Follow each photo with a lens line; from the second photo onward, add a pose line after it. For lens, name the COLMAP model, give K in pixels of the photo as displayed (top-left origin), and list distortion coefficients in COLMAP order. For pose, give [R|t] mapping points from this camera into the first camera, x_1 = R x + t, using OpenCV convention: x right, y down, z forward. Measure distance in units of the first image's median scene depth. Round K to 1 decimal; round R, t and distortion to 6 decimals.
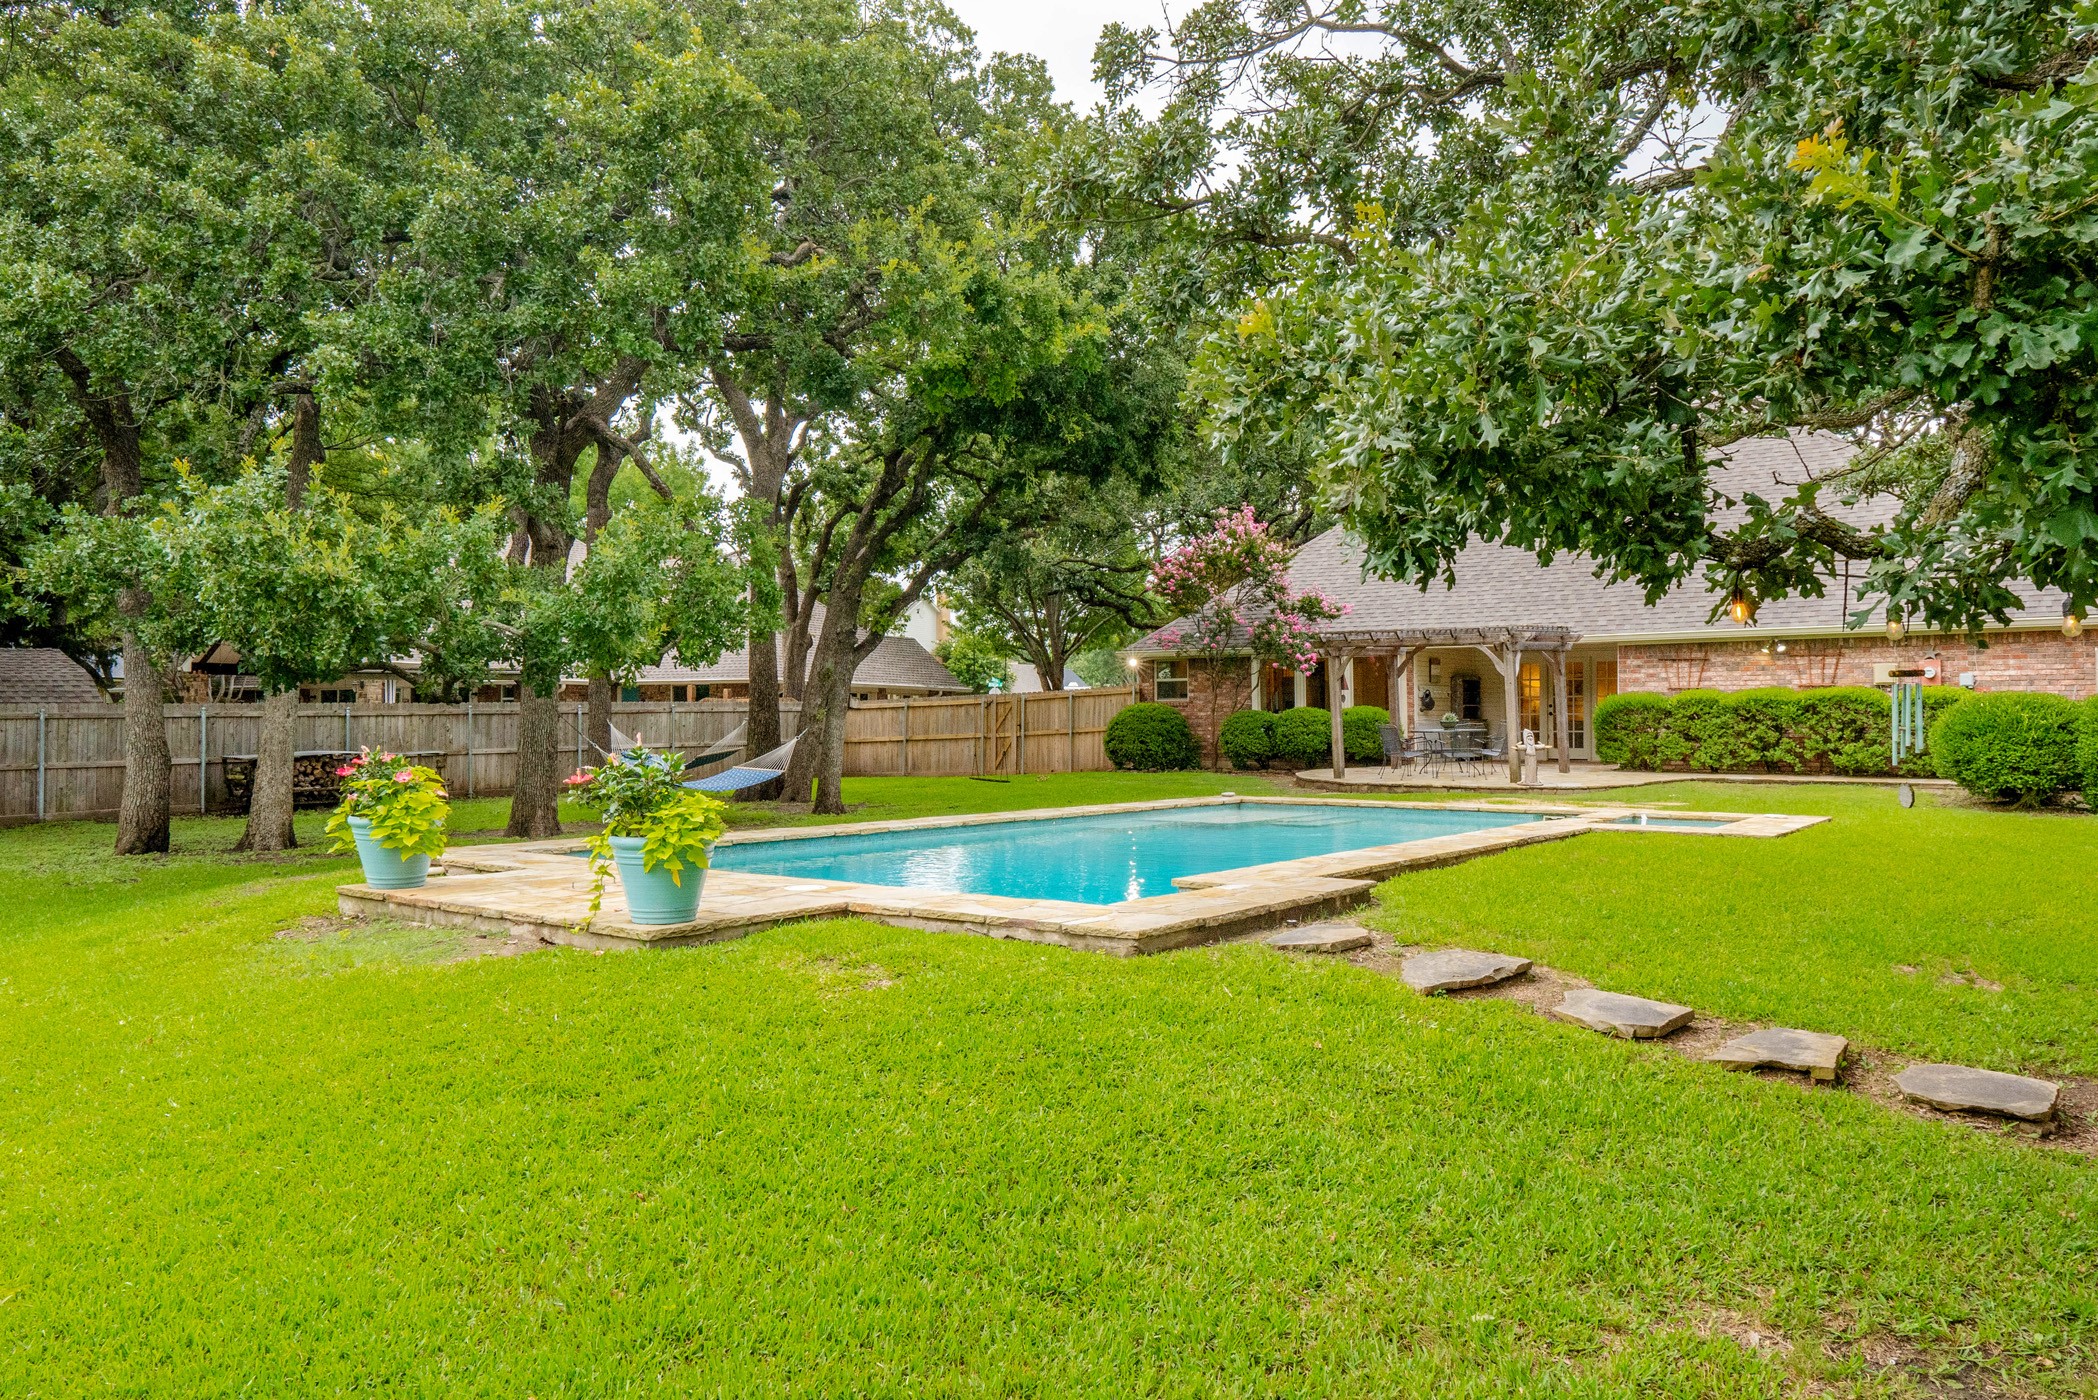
lens RADIAL K [[1507.7, 0, 1049.0], [0, 1507.7, 700.0], [0, 0, 1]] dist [-0.003072, -0.002655]
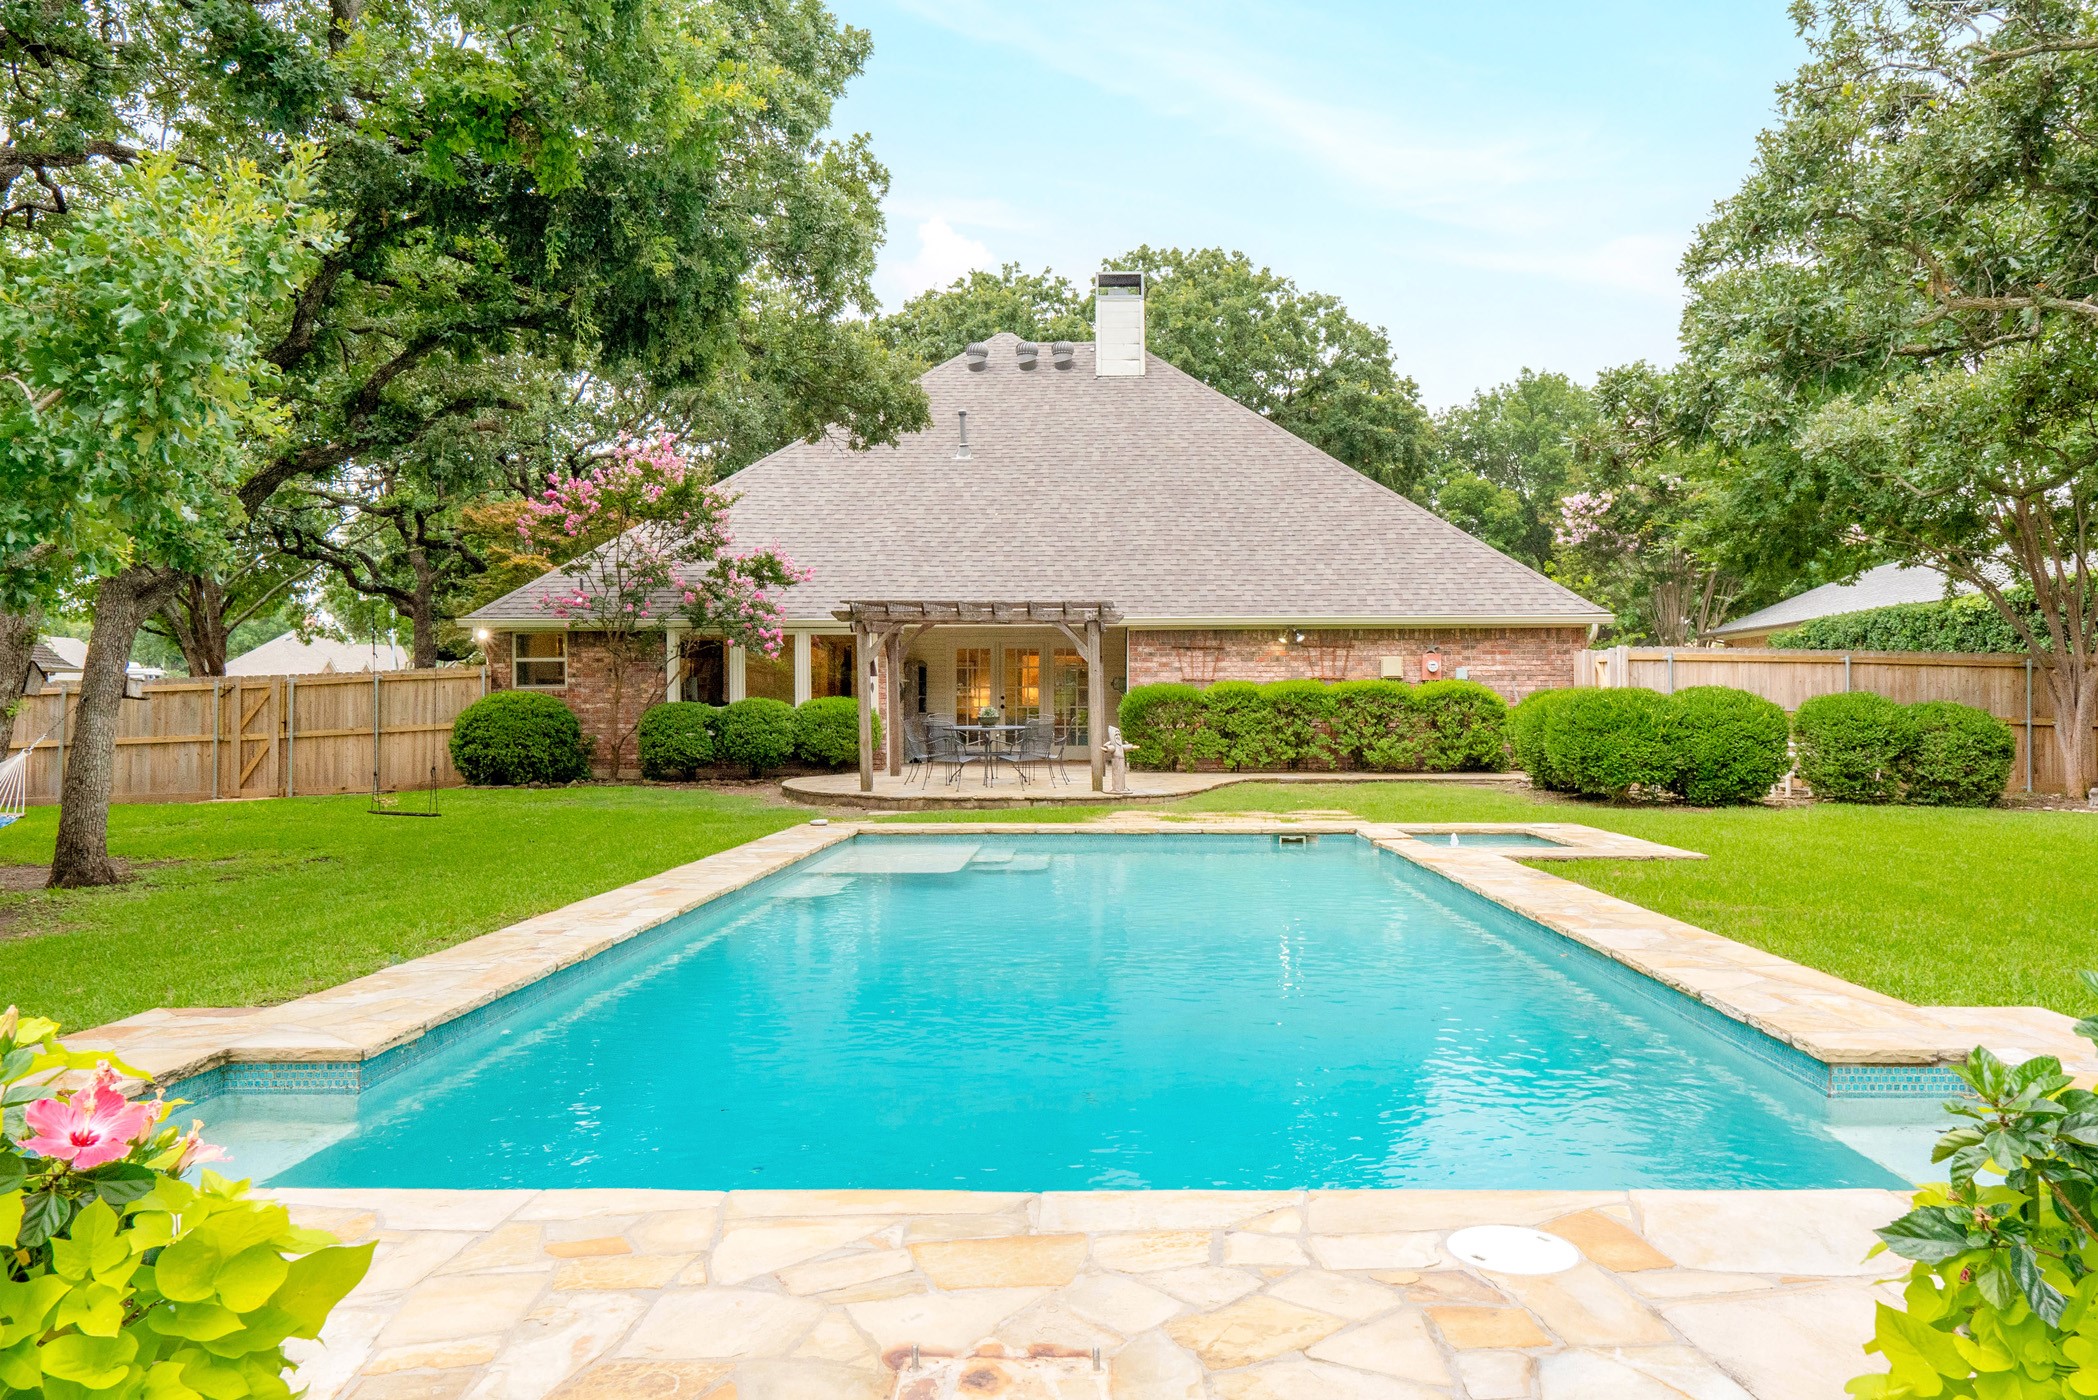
lens RADIAL K [[1511.2, 0, 1134.9], [0, 1511.2, 696.3], [0, 0, 1]] dist [-0.004705, -0.001132]
pose [[0.795328, 0.005032, 0.606159, -0.170415], [-0.007838, 0.999967, 0.001982, 0.001051], [-0.606129, -0.006327, 0.795341, 0.310498]]
